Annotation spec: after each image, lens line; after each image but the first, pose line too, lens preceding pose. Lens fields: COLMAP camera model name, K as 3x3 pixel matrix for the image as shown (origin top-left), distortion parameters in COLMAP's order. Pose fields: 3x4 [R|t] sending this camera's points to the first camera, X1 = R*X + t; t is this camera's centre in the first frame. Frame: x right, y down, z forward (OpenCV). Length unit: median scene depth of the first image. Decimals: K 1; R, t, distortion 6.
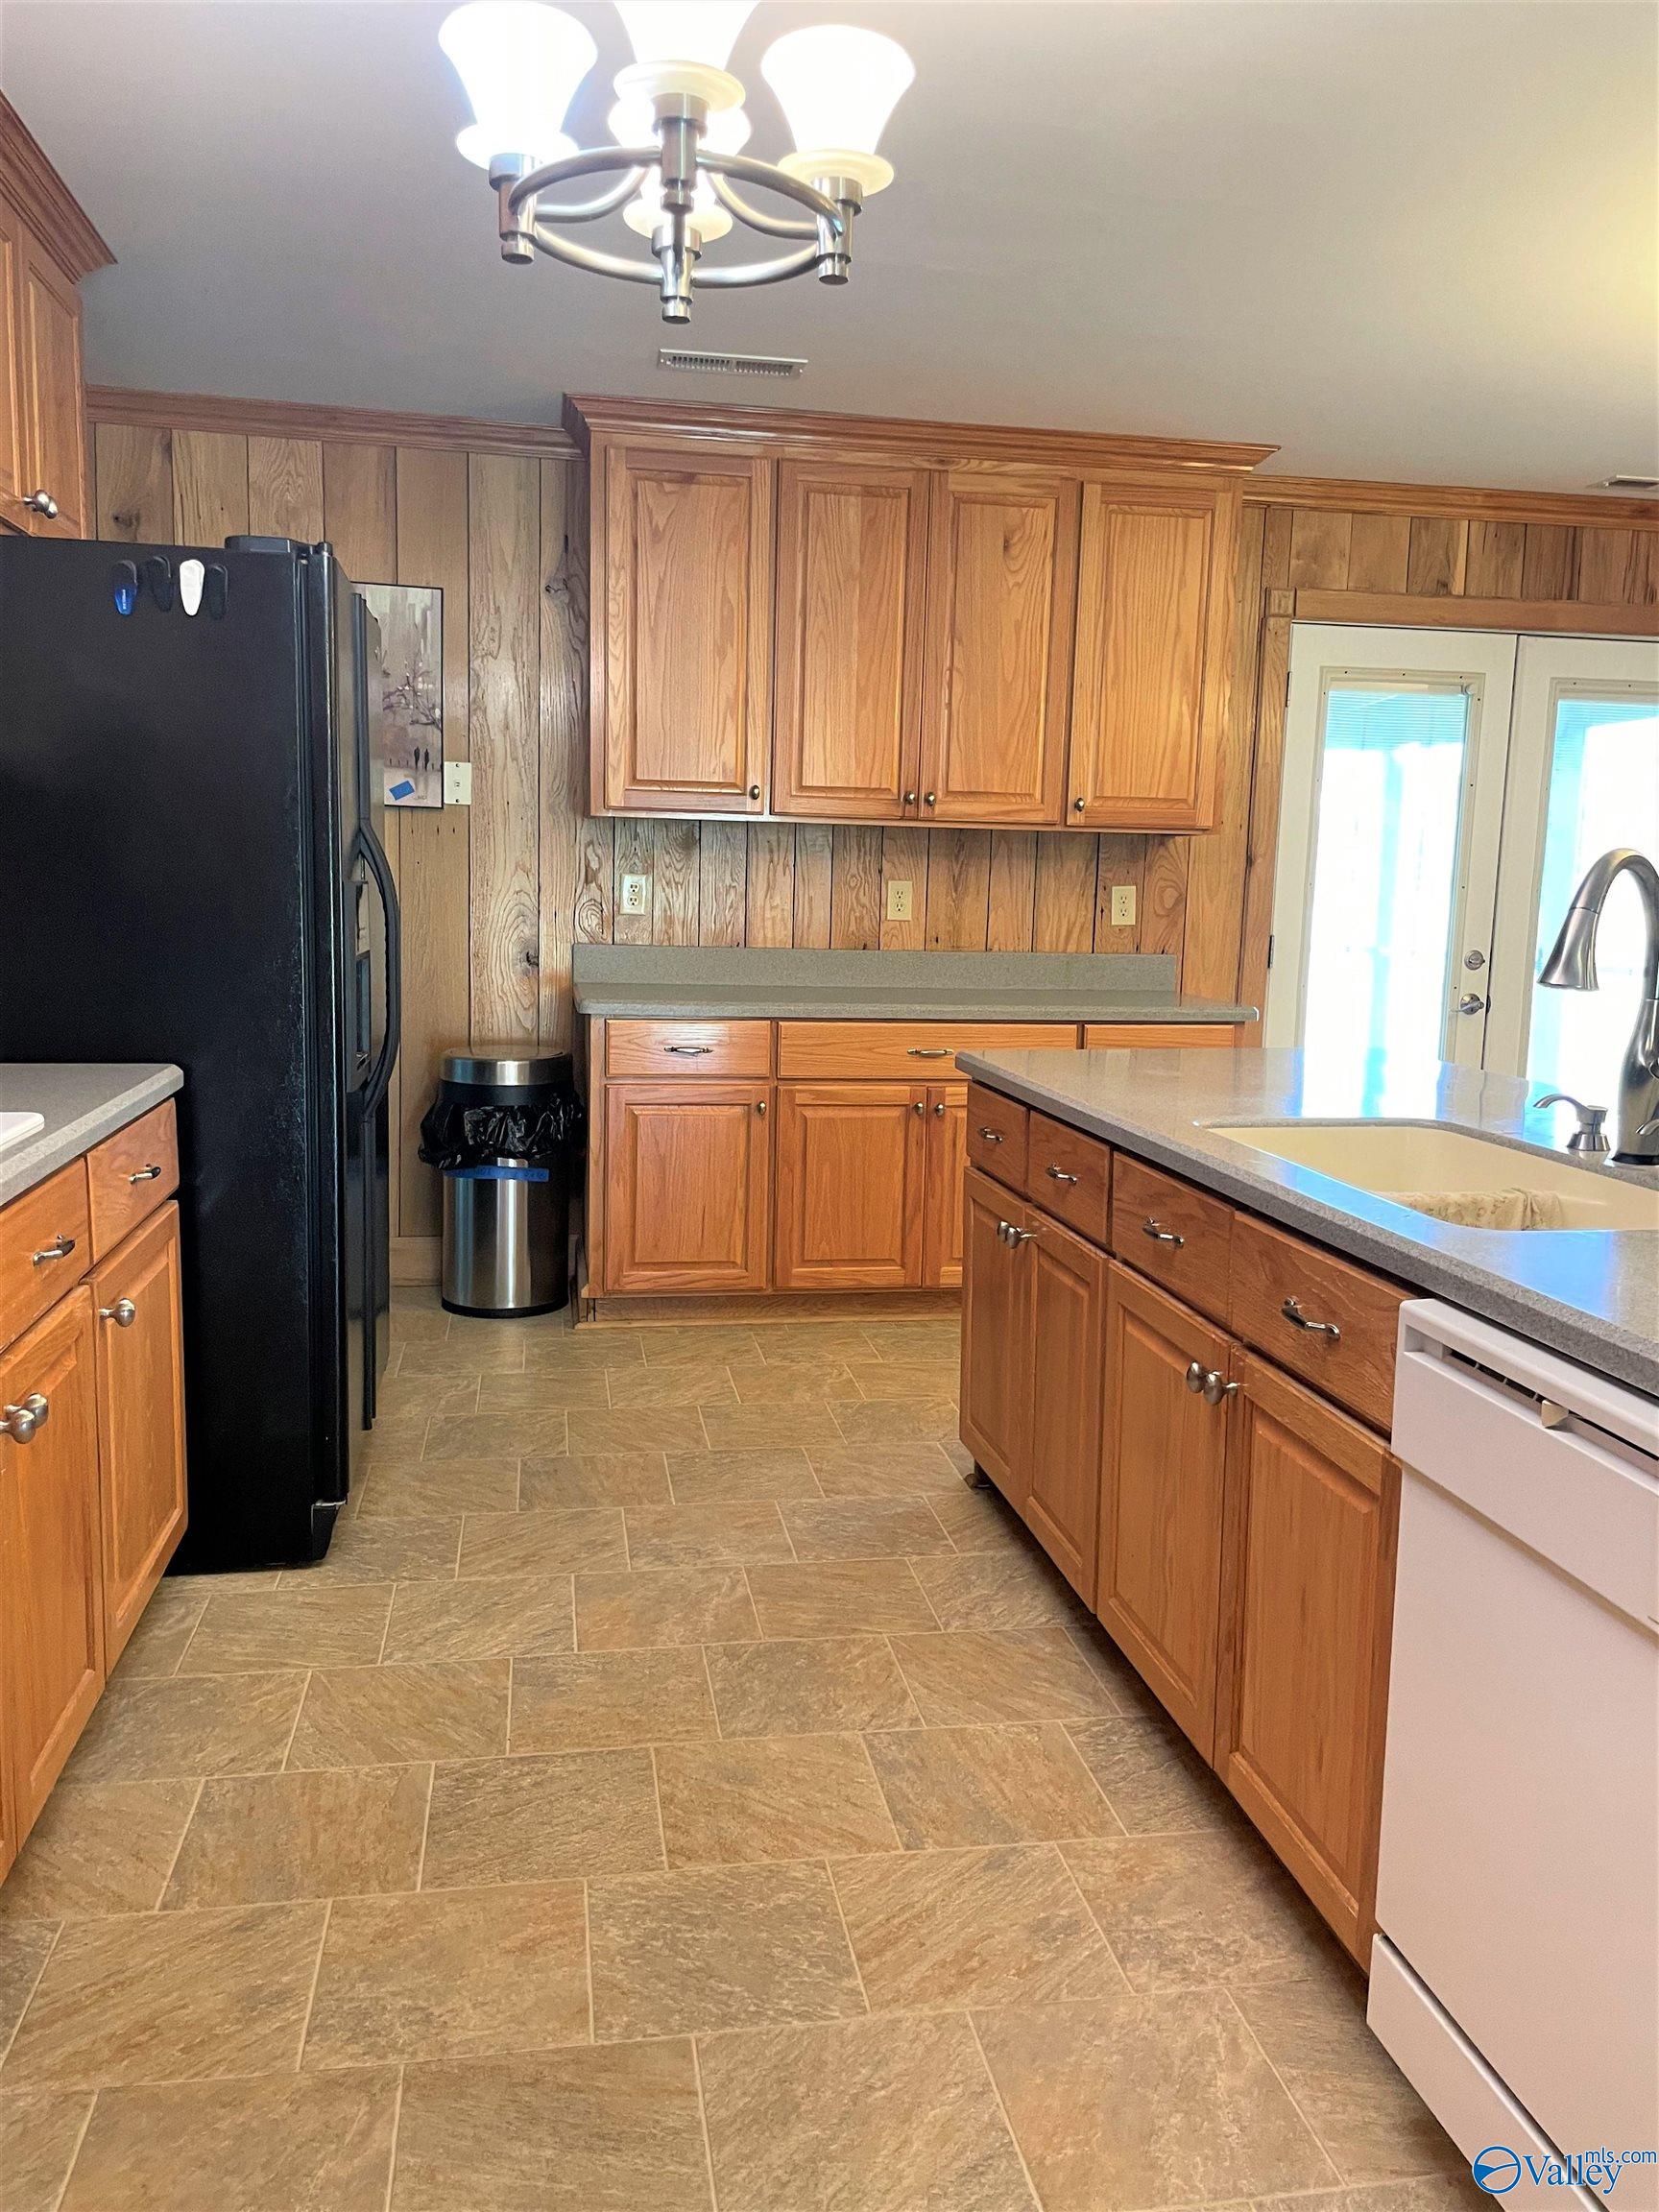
lens RADIAL K [[1673.1, 0, 842.0], [0, 1673.1, 1093.5], [0, 0, 1]] dist [0.111962, -0.151568]
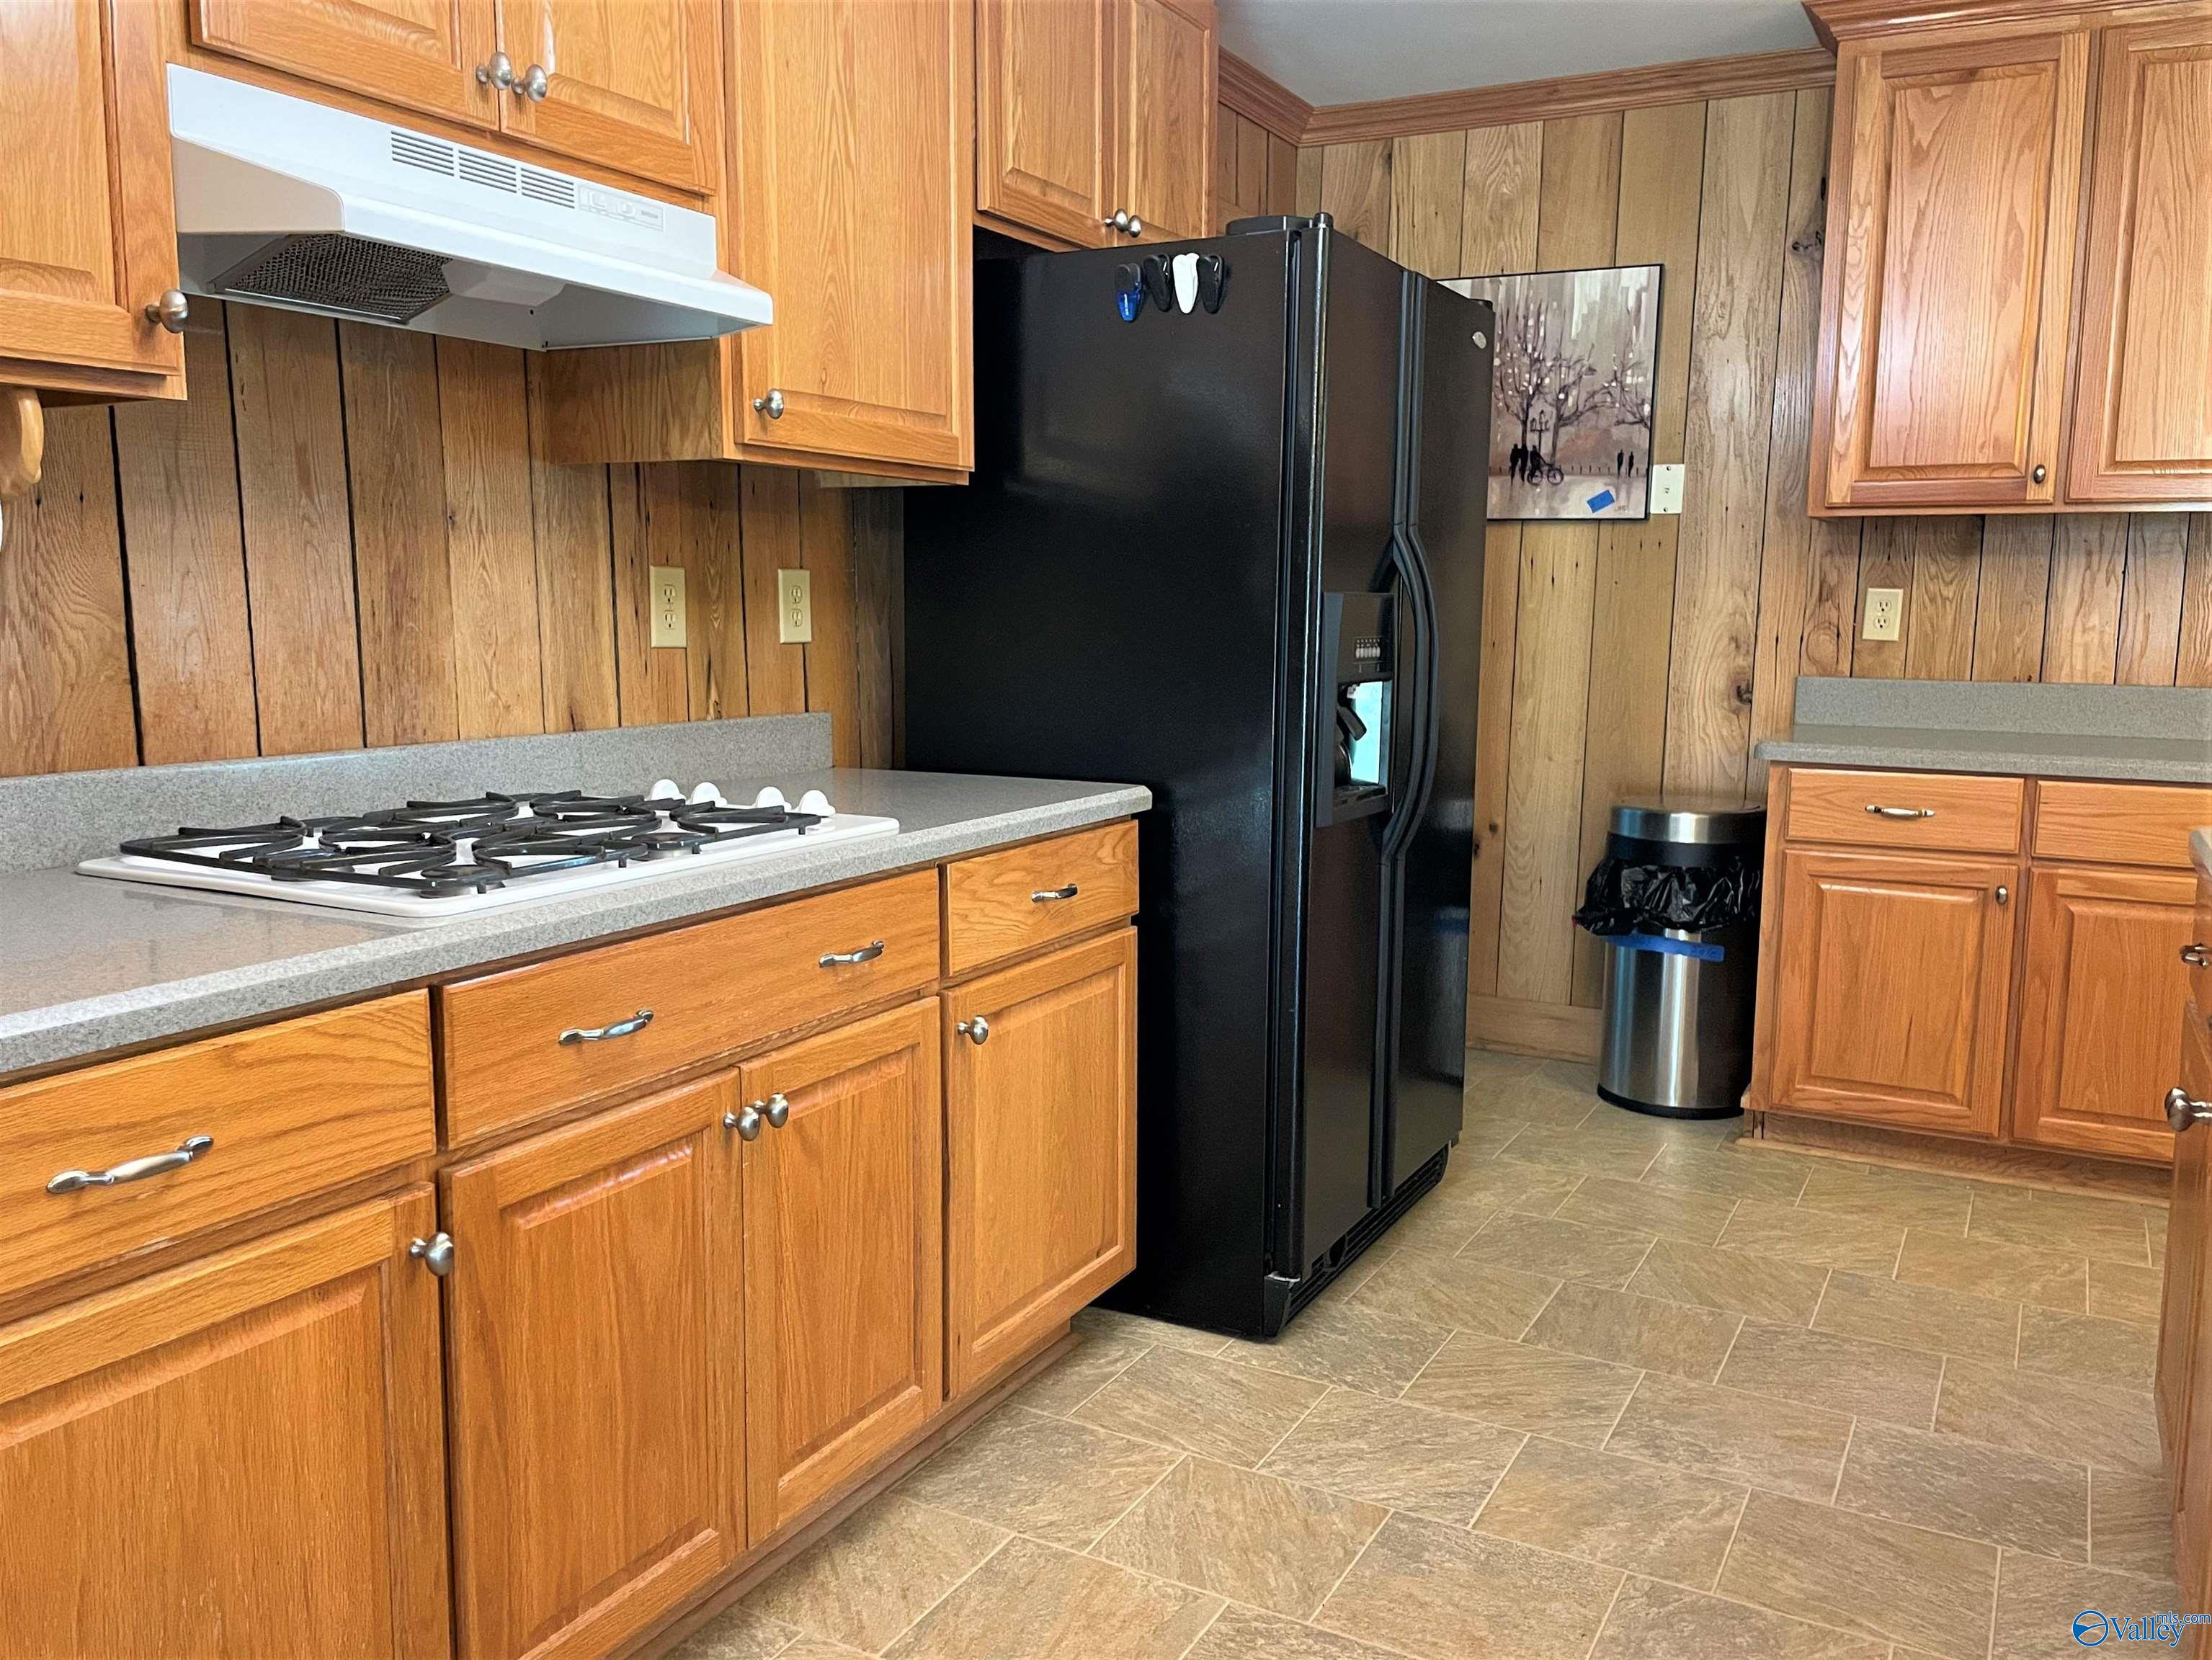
lens RADIAL K [[1760.2, 0, 1116.6], [0, 1760.2, 832.7], [0, 0, 1]] dist [0.102829, -0.140099]
pose [[0.783909, 0.065166, -0.617446, 0.130991], [-0.071556, 0.997332, 0.014412, -0.002267], [0.616739, 0.032884, 0.786481, 0.125928]]
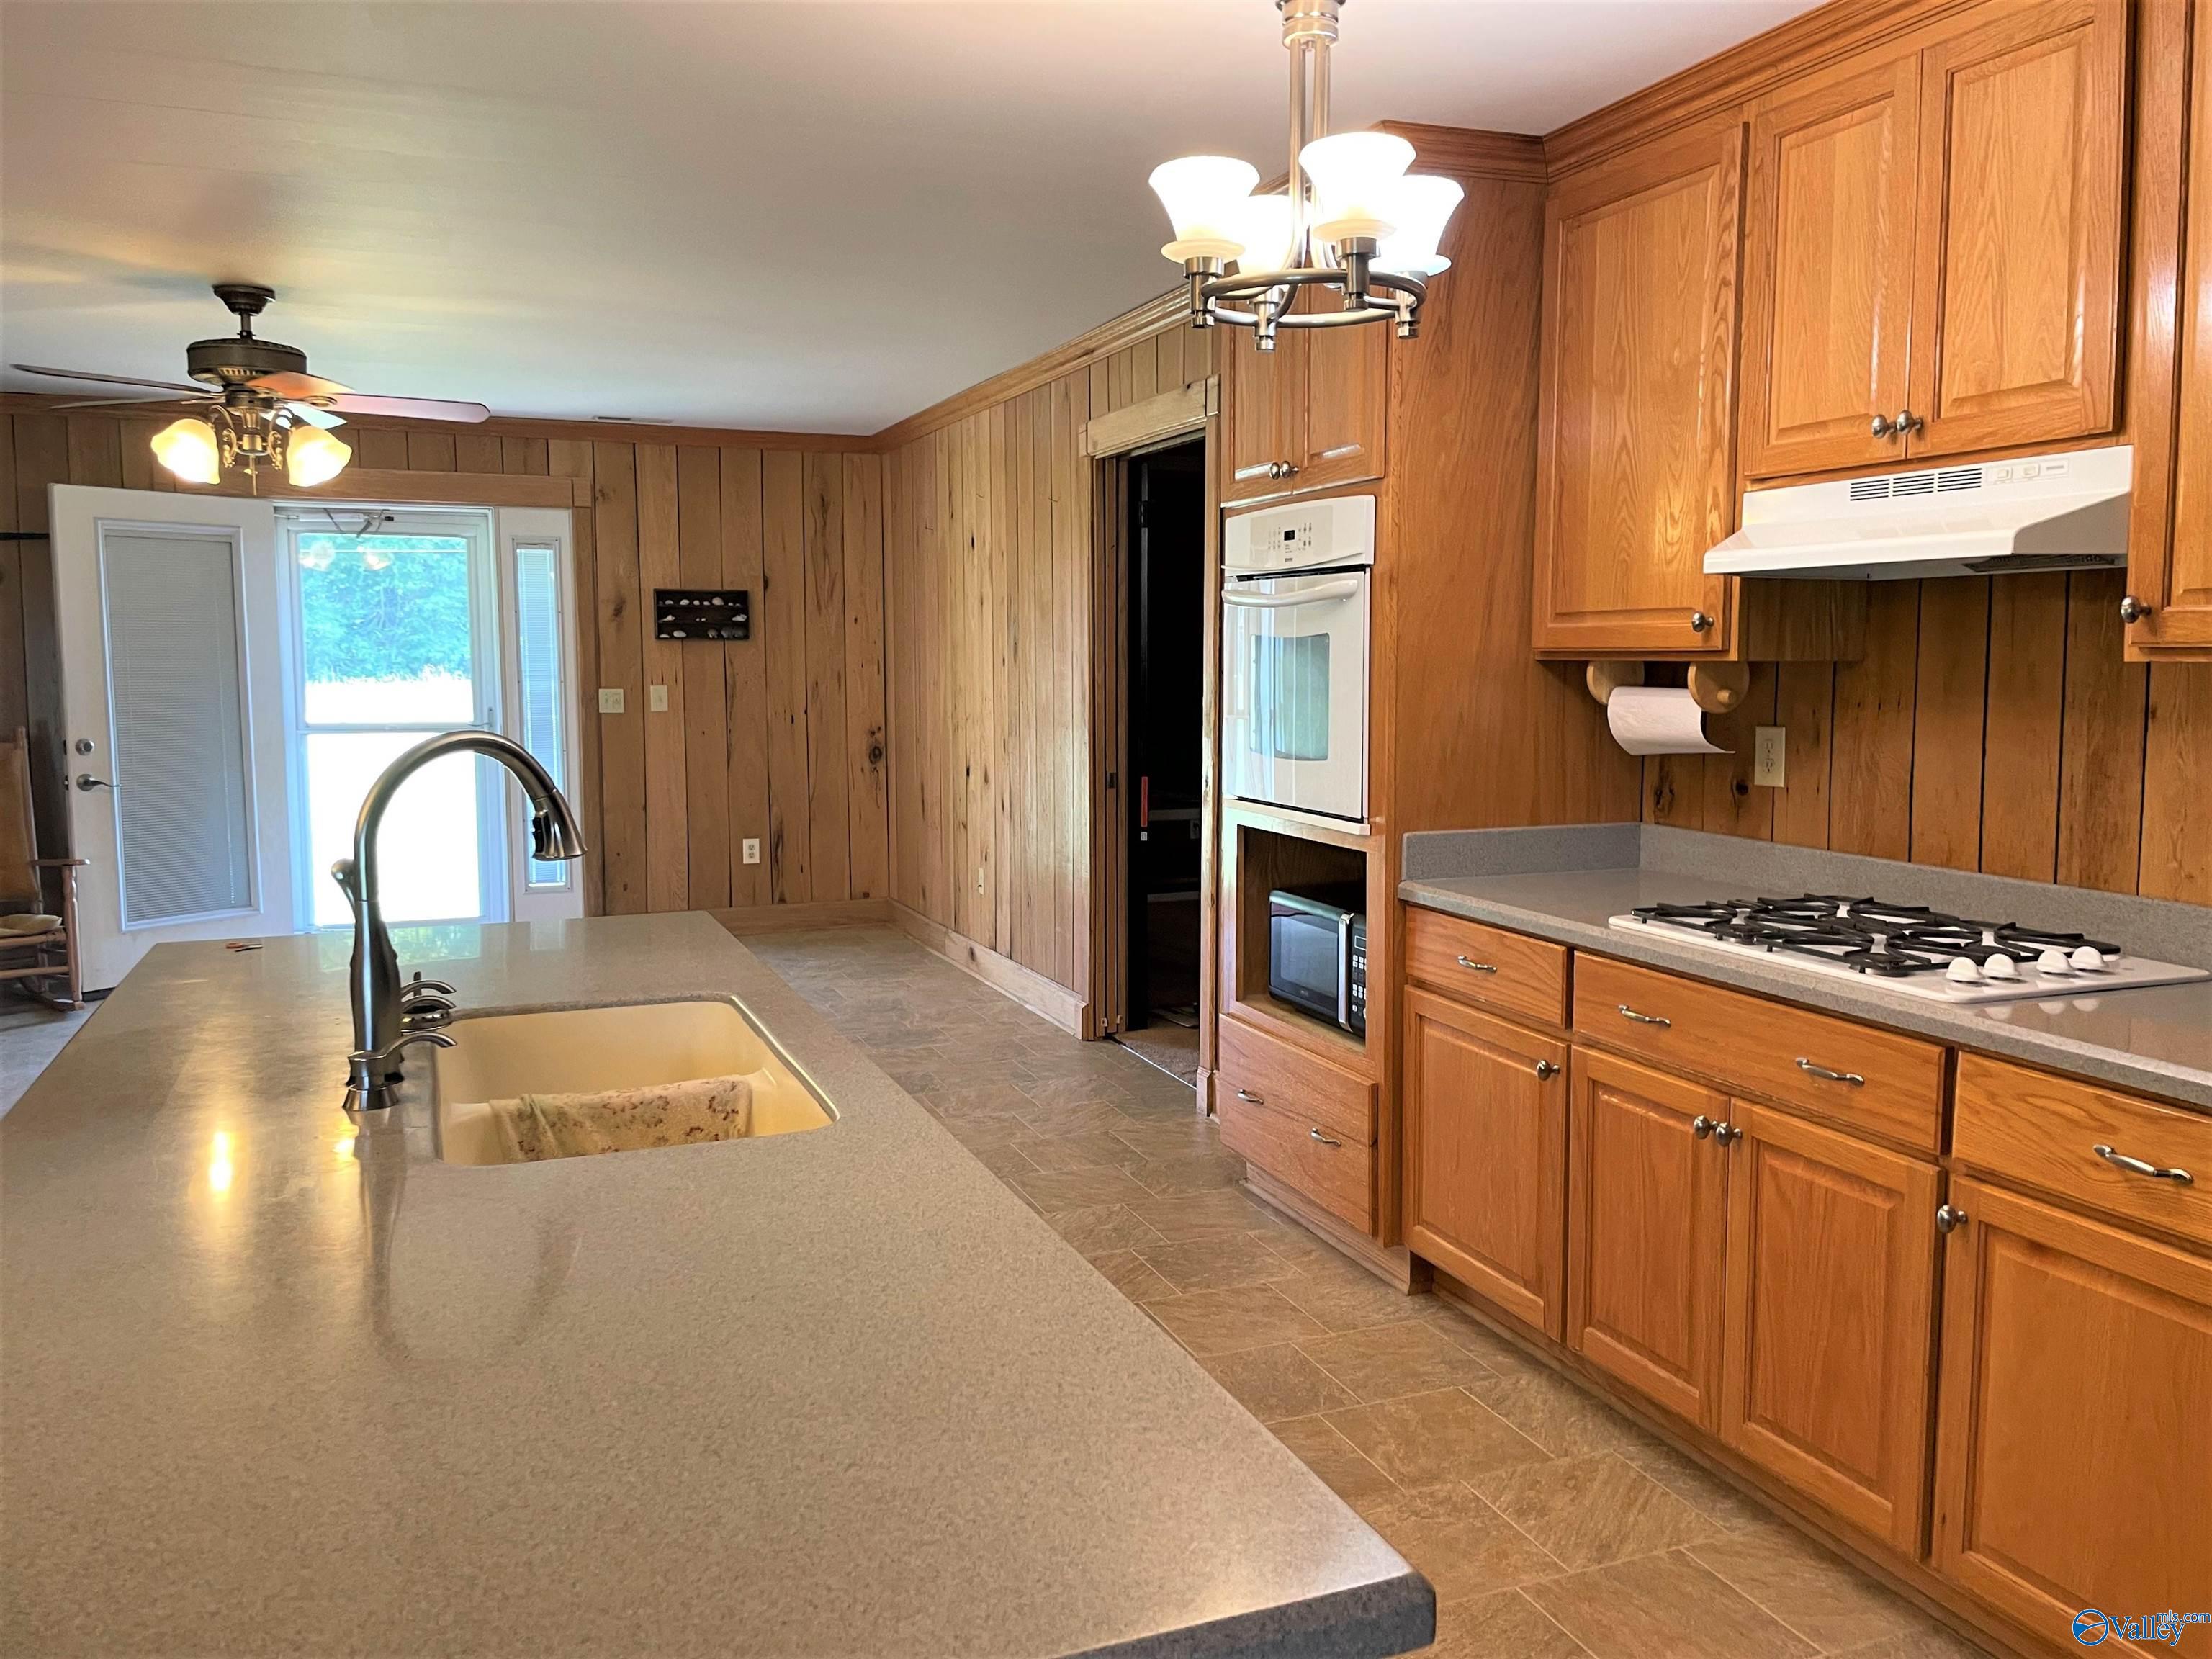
lens RADIAL K [[1673.1, 0, 1127.5], [0, 1673.1, 792.5], [0, 0, 1]] dist [0.111962, -0.151568]
pose [[-0.979277, -0.007778, -0.202376, 0.125998], [-0.050748, 0.976807, 0.208022, -0.149747], [0.196064, 0.213982, -0.956959, 0.912102]]
